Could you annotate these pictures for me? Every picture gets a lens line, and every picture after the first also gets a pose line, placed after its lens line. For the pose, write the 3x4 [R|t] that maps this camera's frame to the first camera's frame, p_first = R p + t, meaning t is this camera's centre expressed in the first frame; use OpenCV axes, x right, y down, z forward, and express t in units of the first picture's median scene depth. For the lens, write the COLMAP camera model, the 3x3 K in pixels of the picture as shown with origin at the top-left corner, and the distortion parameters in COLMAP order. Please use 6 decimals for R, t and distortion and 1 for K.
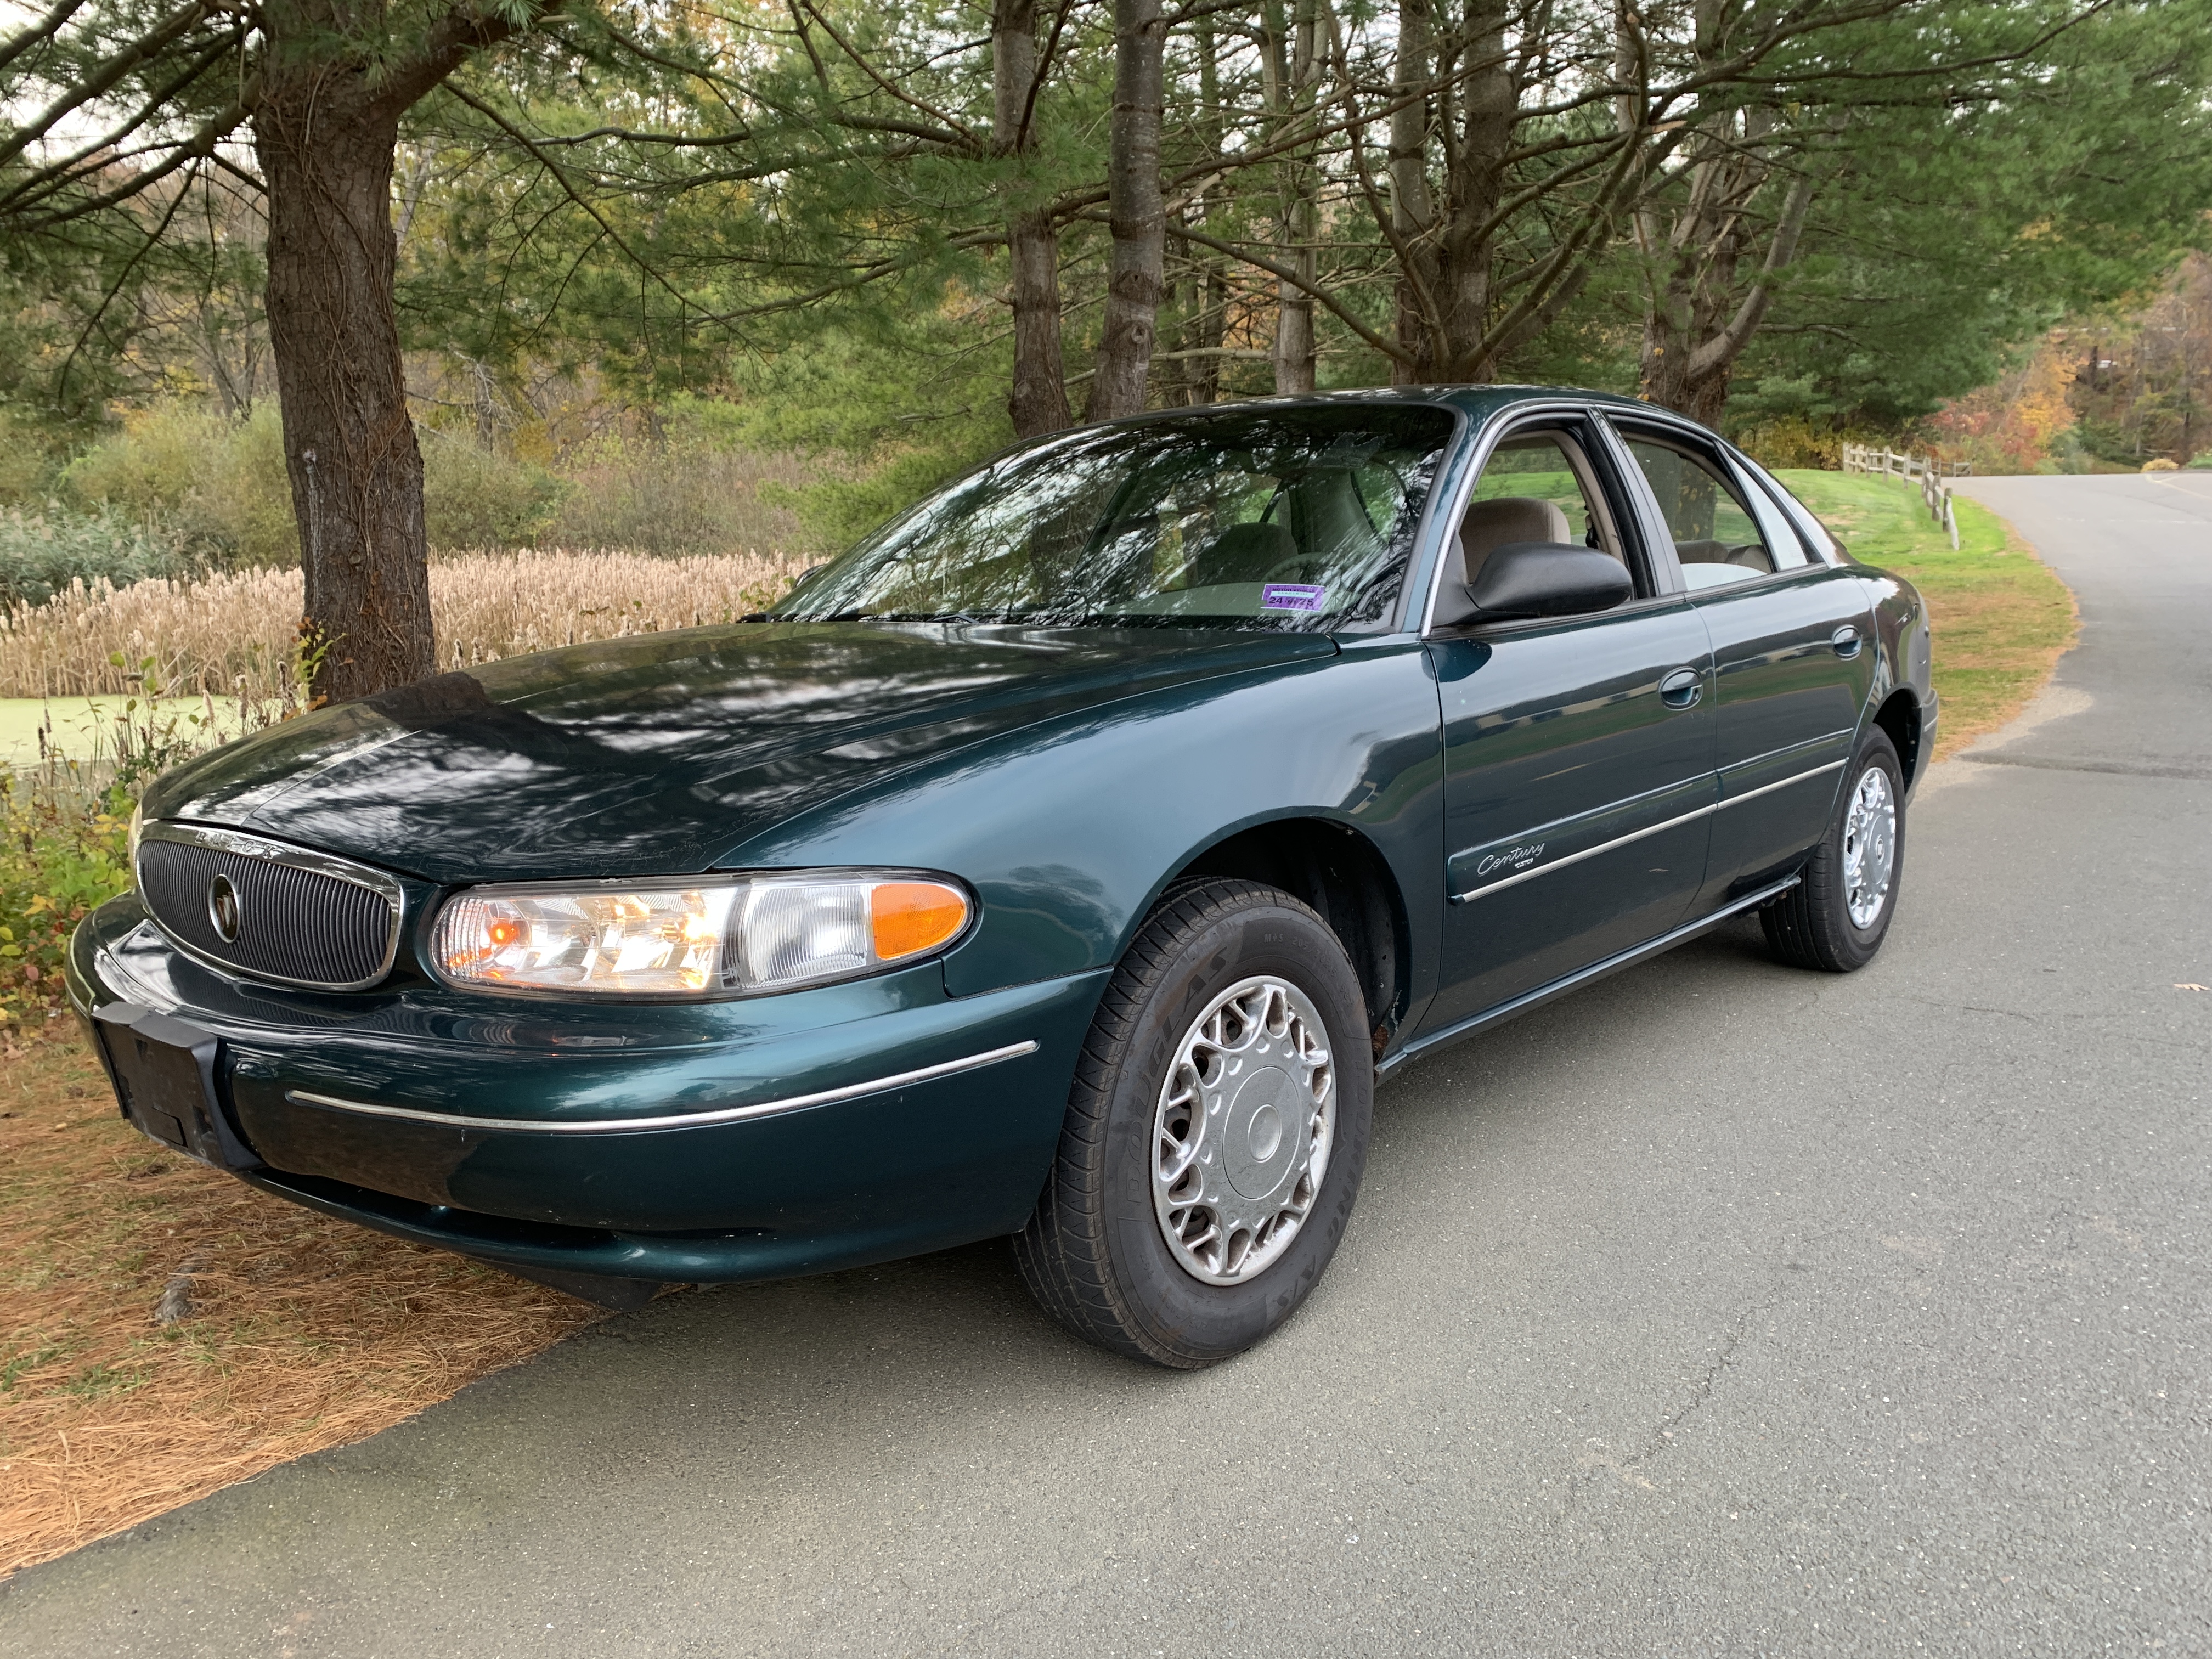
lens RADIAL K [[1678.9, 0, 1078.6], [0, 1678.9, 824.6], [0, 0, 1]] dist [0.023523, -0.016890]
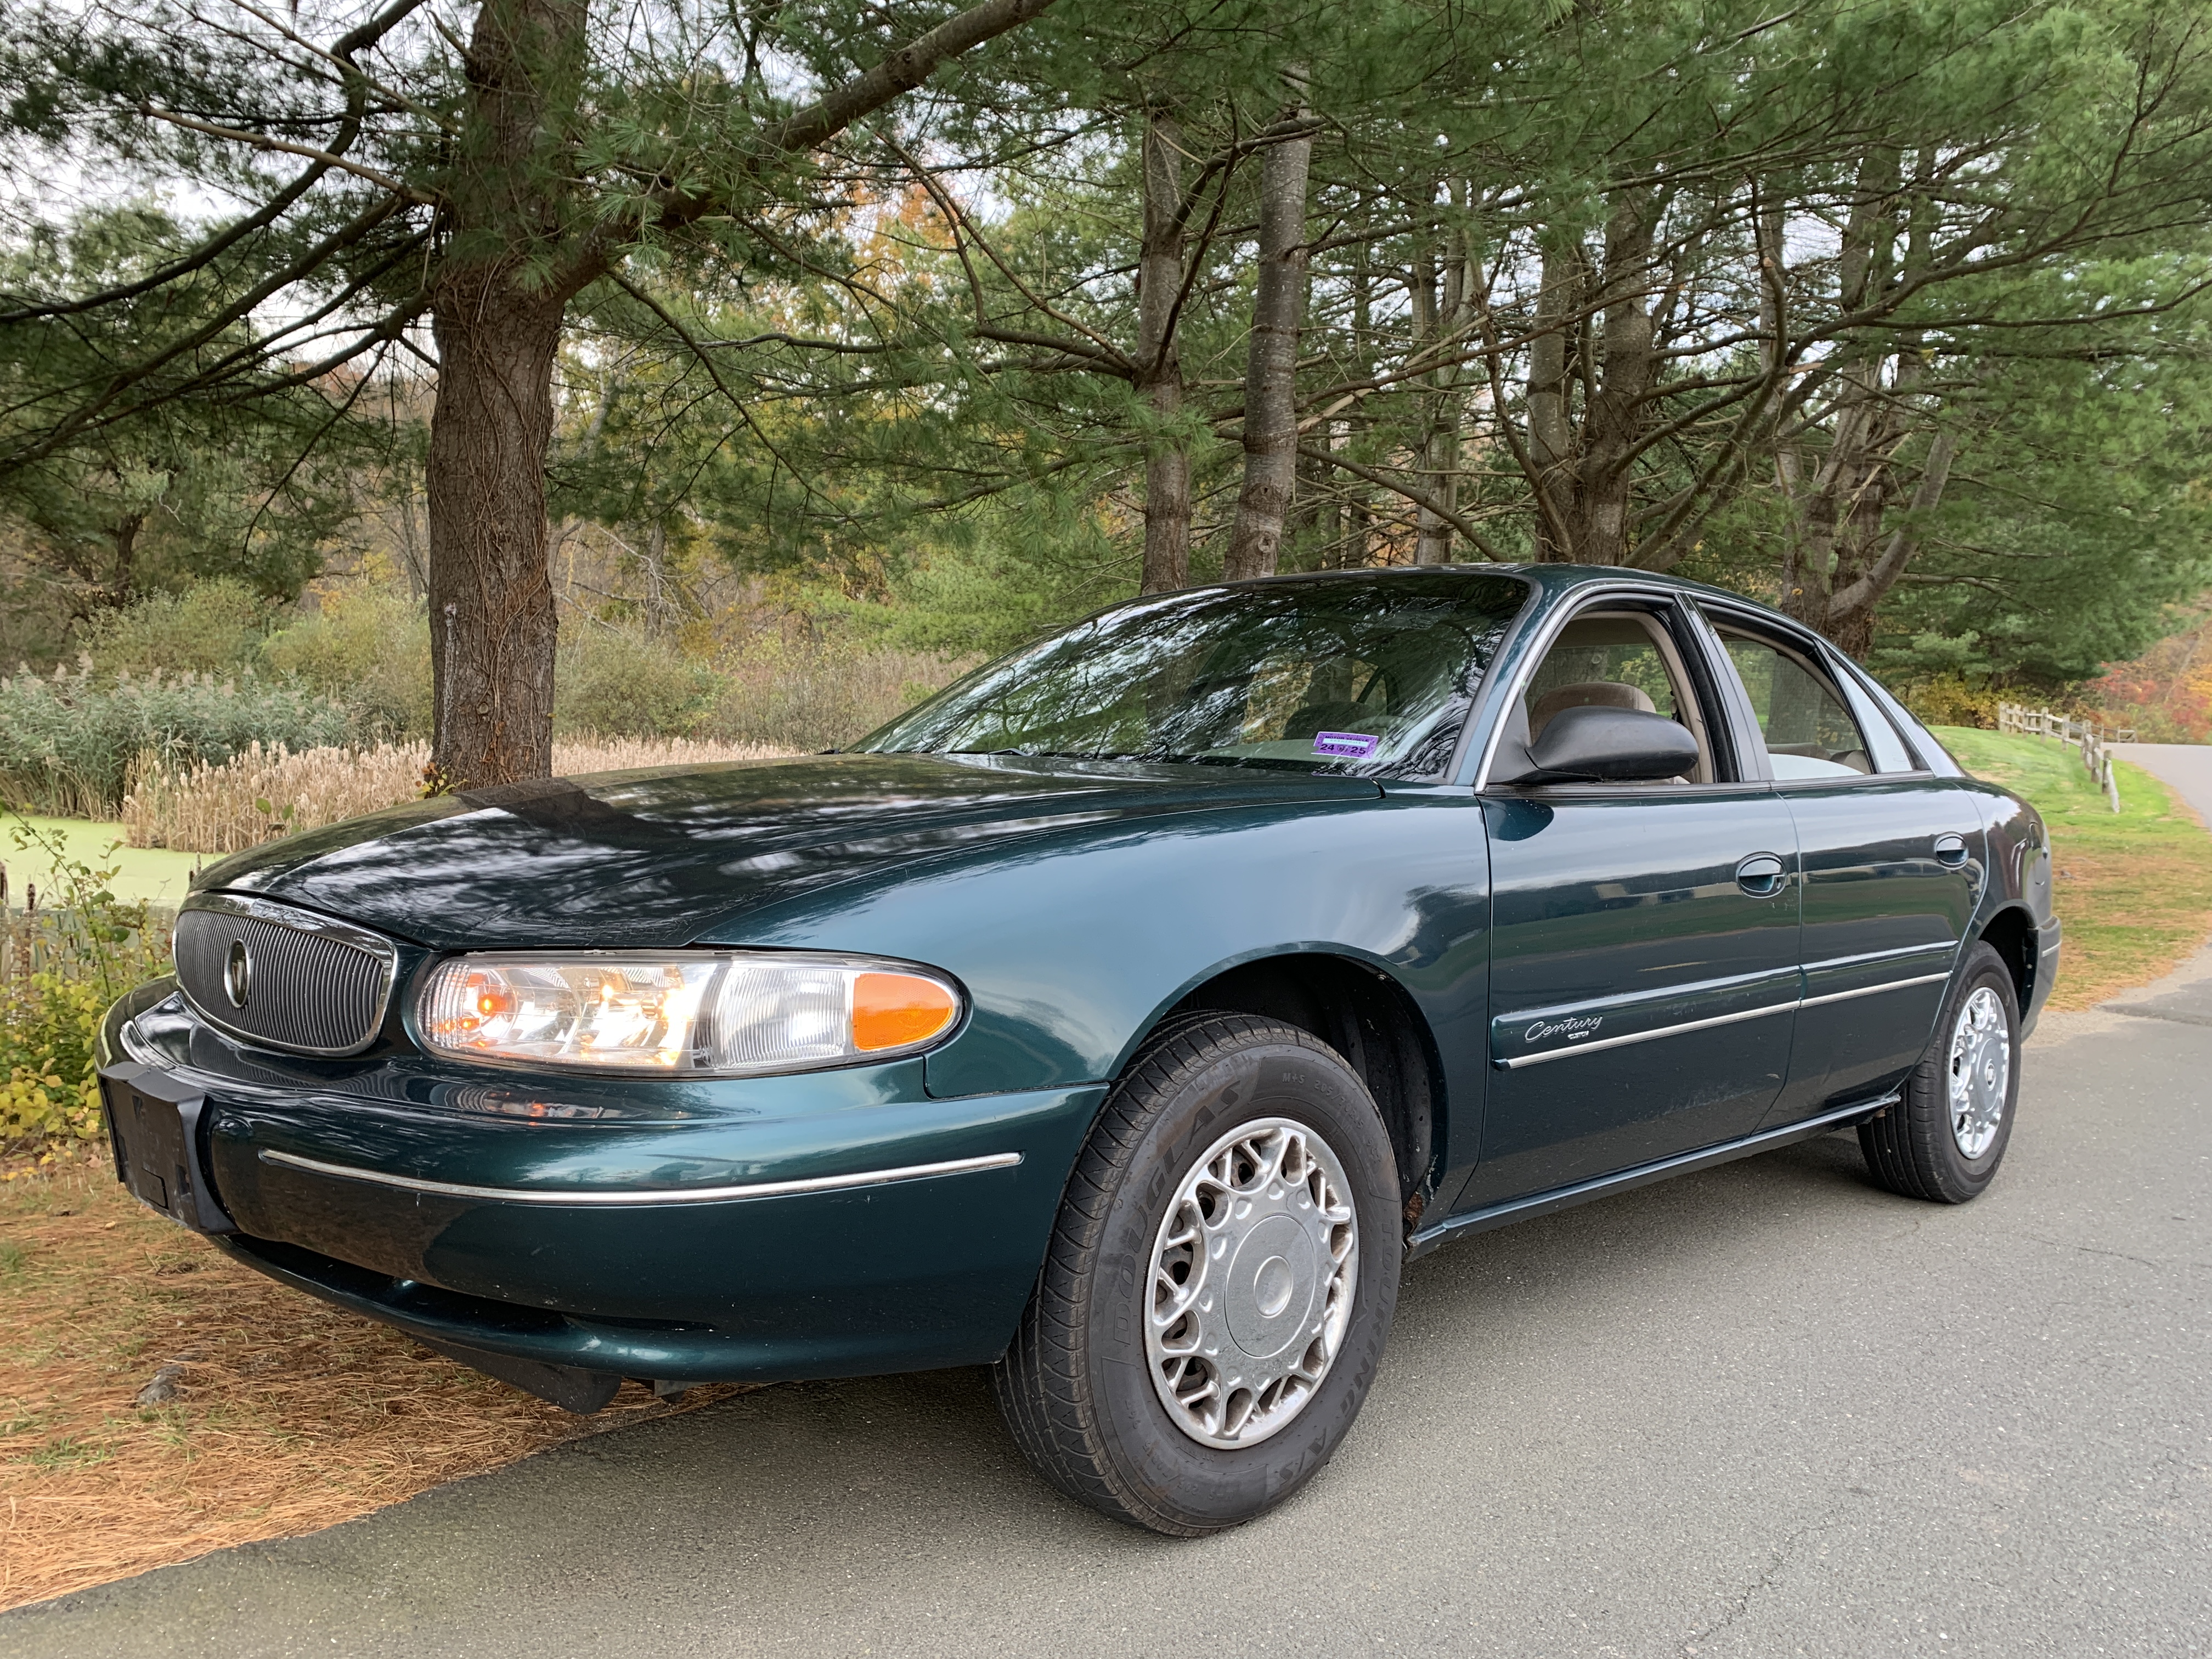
lens RADIAL K [[1678.9, 0, 1096.2], [0, 1678.9, 854.1], [0, 0, 1]] dist [0.023523, -0.016890]
pose [[0.995942, 0.056849, -0.069765, 0.050510], [-0.064223, 0.992023, -0.108473, 0.040472], [0.063041, 0.112513, 0.991648, 0.020061]]
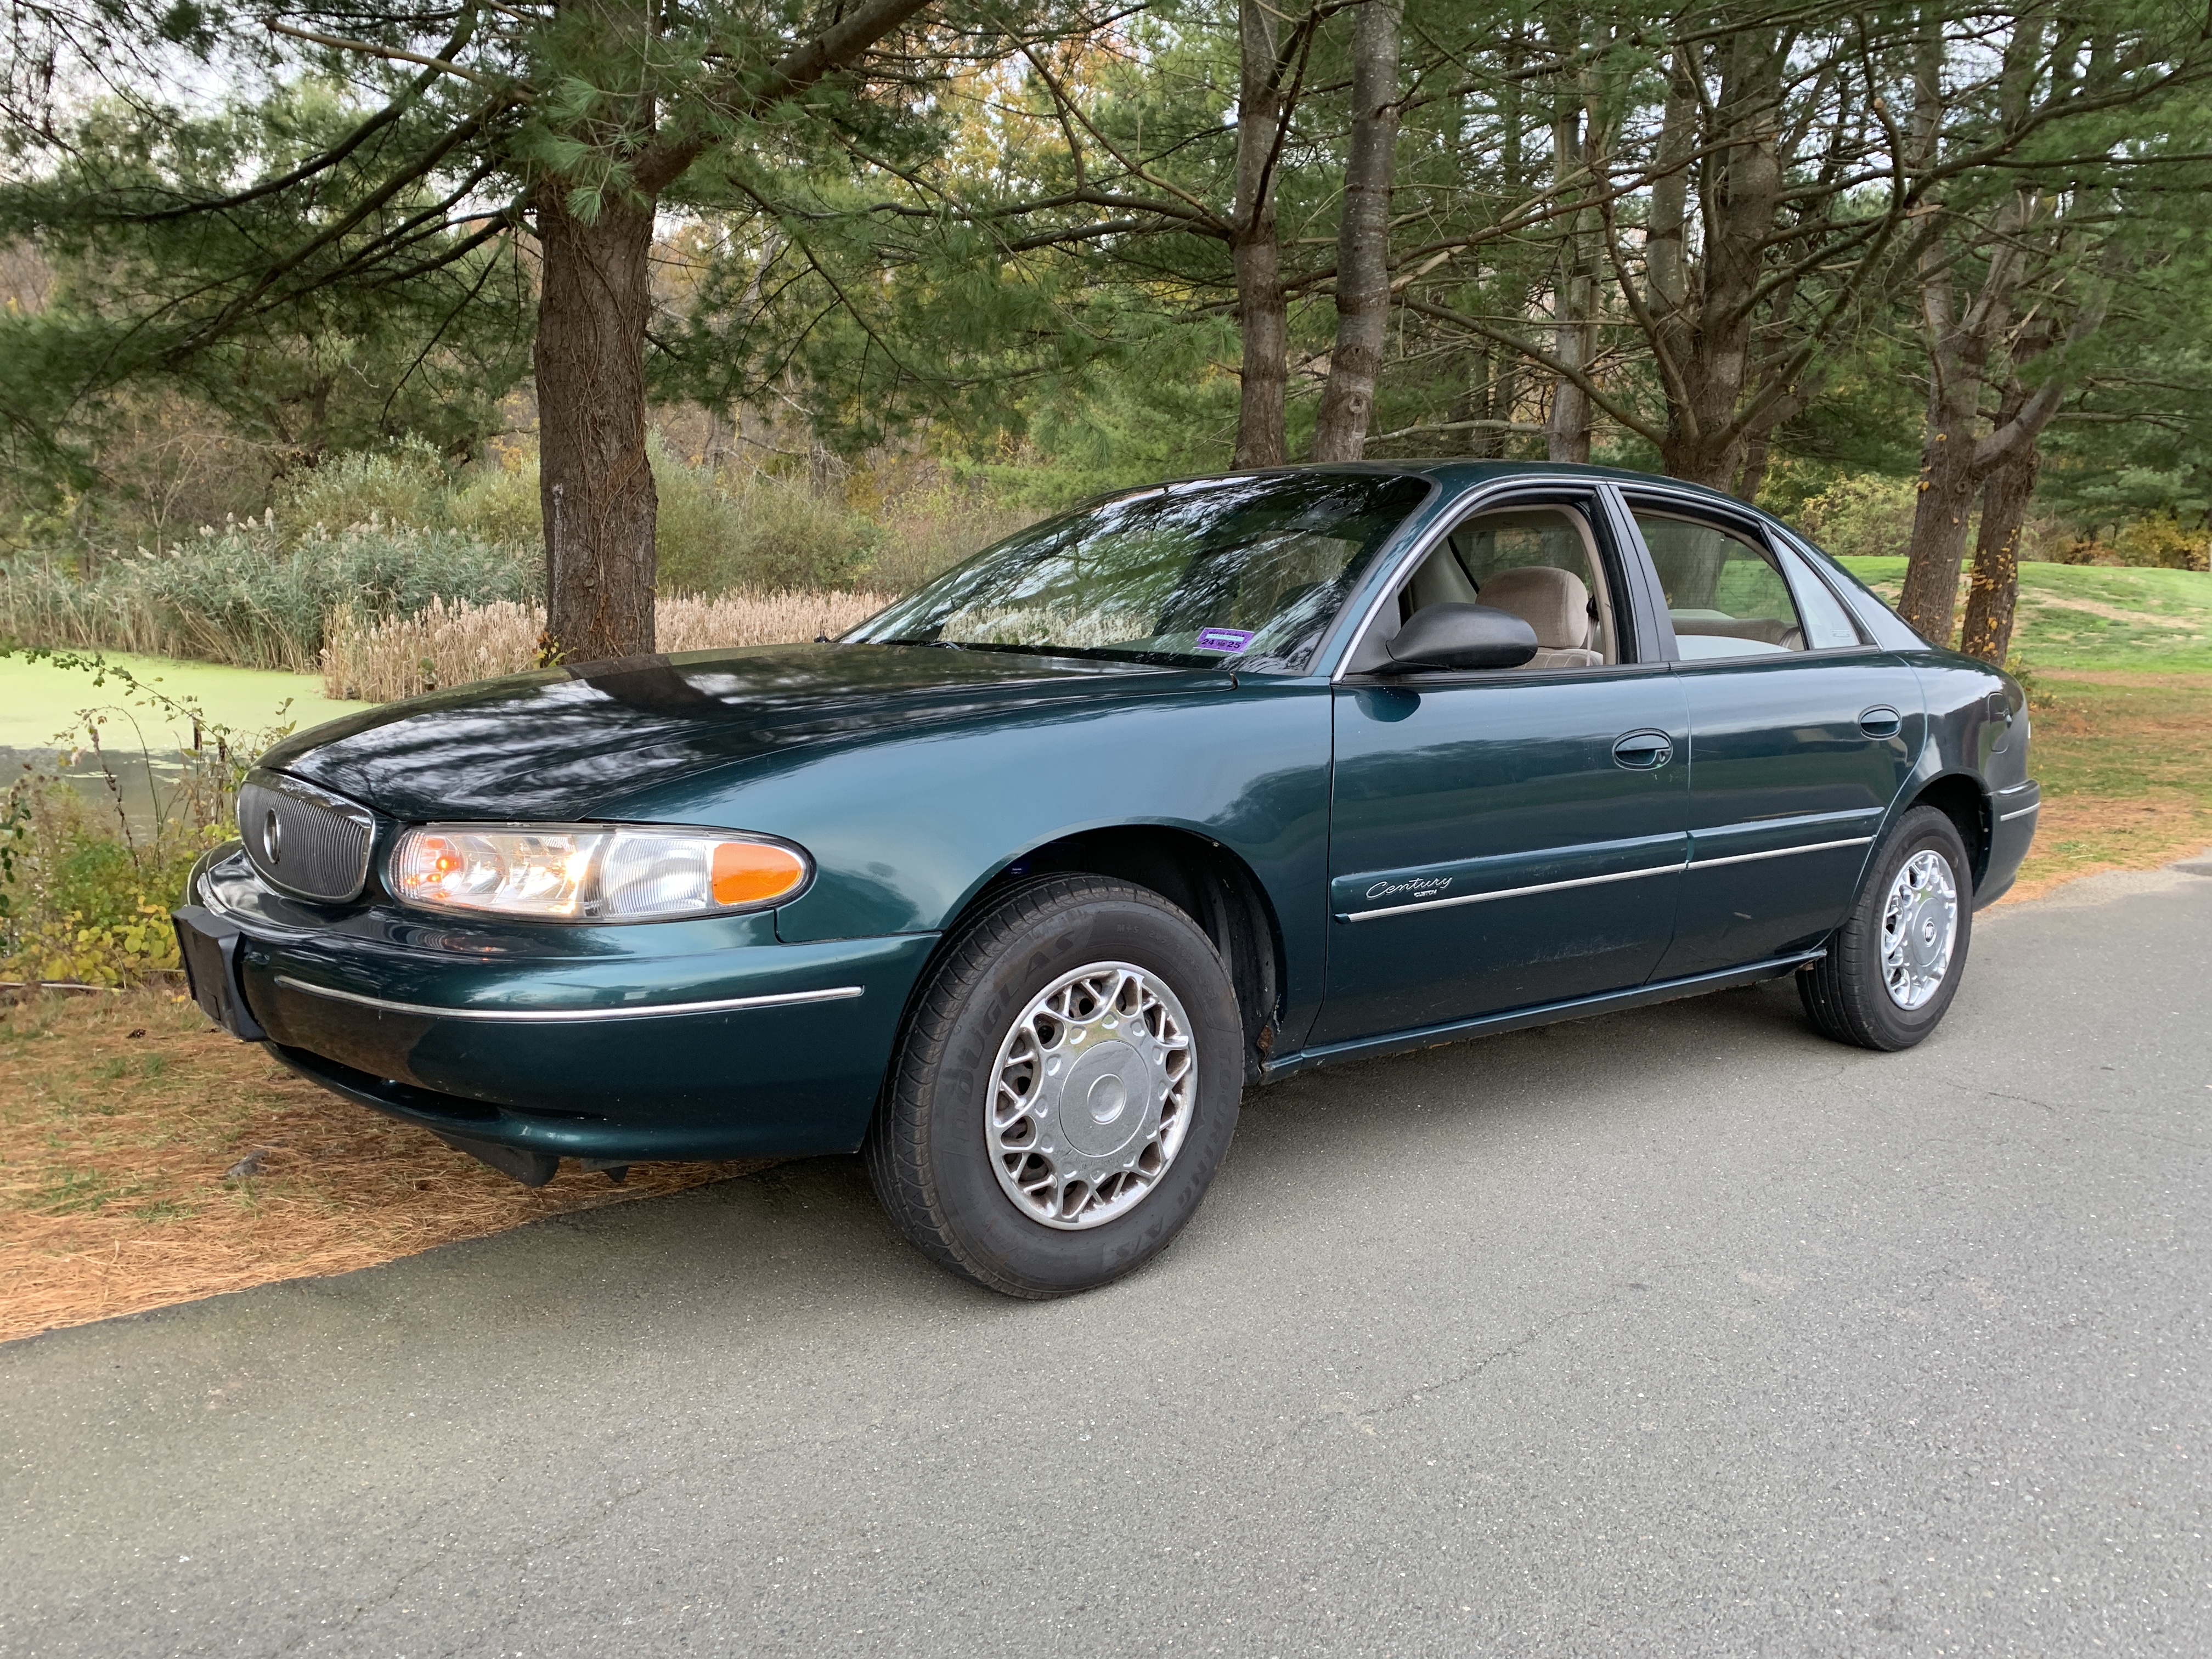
lens RADIAL K [[1678.9, 0, 1119.3], [0, 1678.9, 819.2], [0, 0, 1]] dist [0.023523, -0.016890]
pose [[0.986048, 0.066753, -0.152490, 0.221716], [-0.072616, 0.996807, -0.033202, 0.024559], [0.149787, 0.043812, 0.987747, -0.105059]]
